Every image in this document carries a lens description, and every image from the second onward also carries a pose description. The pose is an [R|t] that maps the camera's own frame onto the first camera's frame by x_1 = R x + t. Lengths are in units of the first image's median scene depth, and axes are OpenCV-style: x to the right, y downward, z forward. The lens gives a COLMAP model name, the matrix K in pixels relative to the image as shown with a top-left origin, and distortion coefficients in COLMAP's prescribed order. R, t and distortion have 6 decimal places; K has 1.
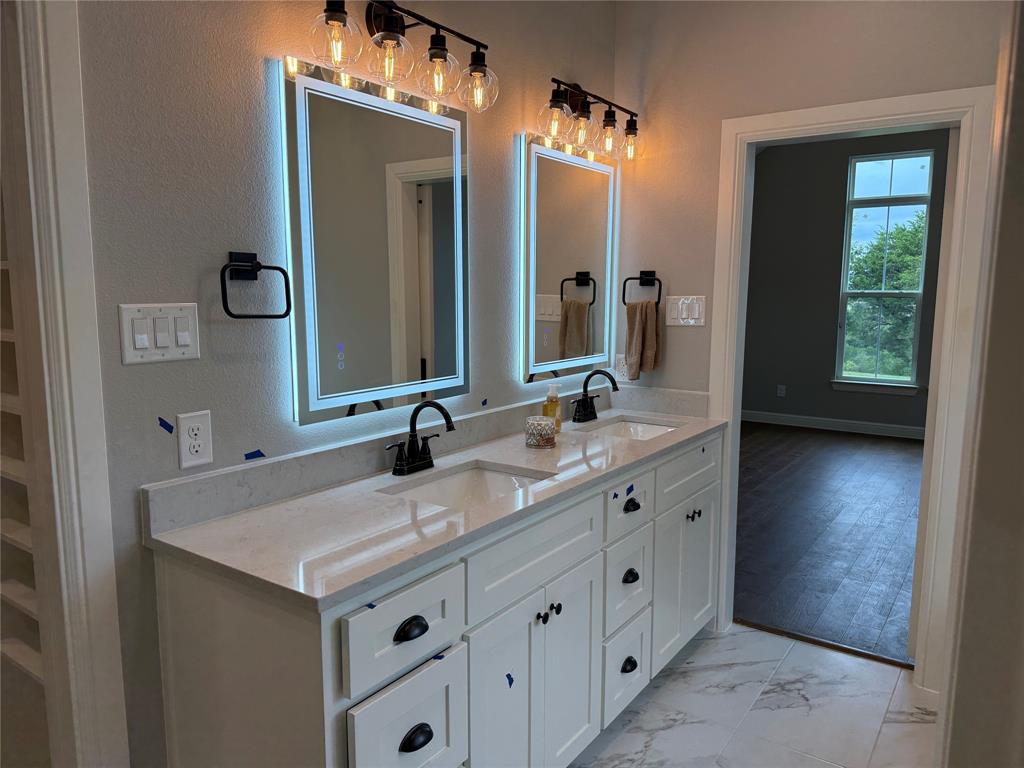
lens RADIAL K [[714.3, 0, 513.2], [0, 714.3, 387.3], [0, 0, 1]] dist [0.111850, -0.164887]
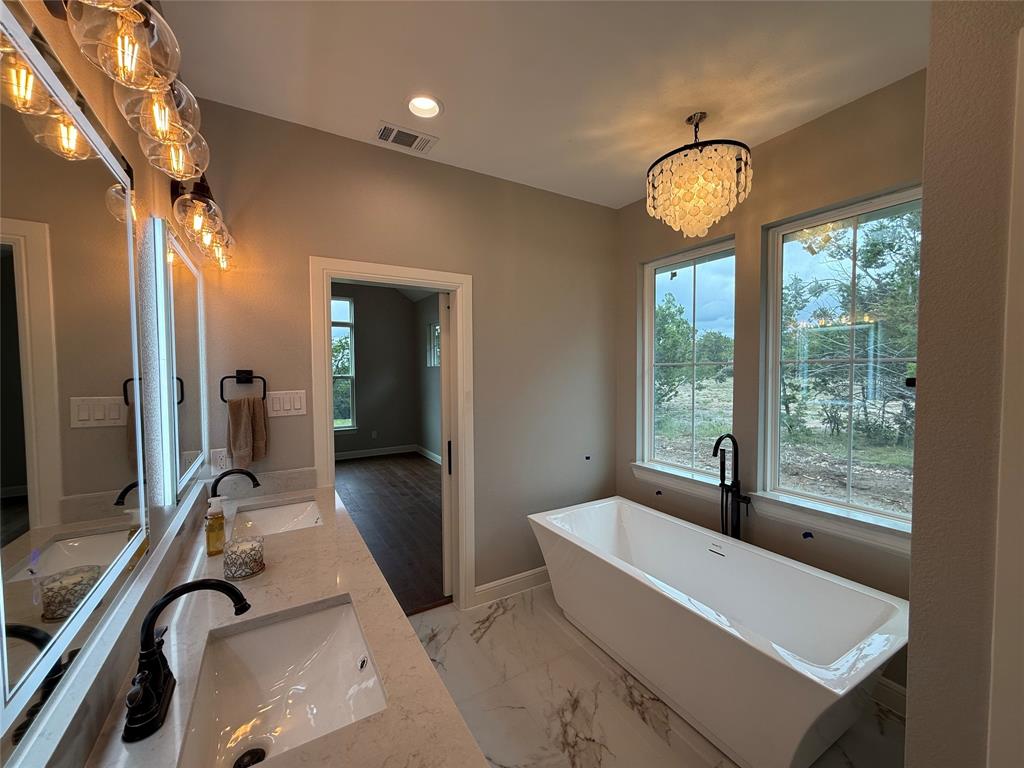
lens RADIAL K [[409.0, 0, 510.3], [0, 409.0, 383.9], [0, 0, 1]] dist [0.001042, -0.000033]
pose [[0.408913, -0.042256, 0.911595, -0.300516], [0.134387, 0.990825, -0.014353, -0.104996], [-0.902624, 0.128375, 0.410840, 0.508752]]
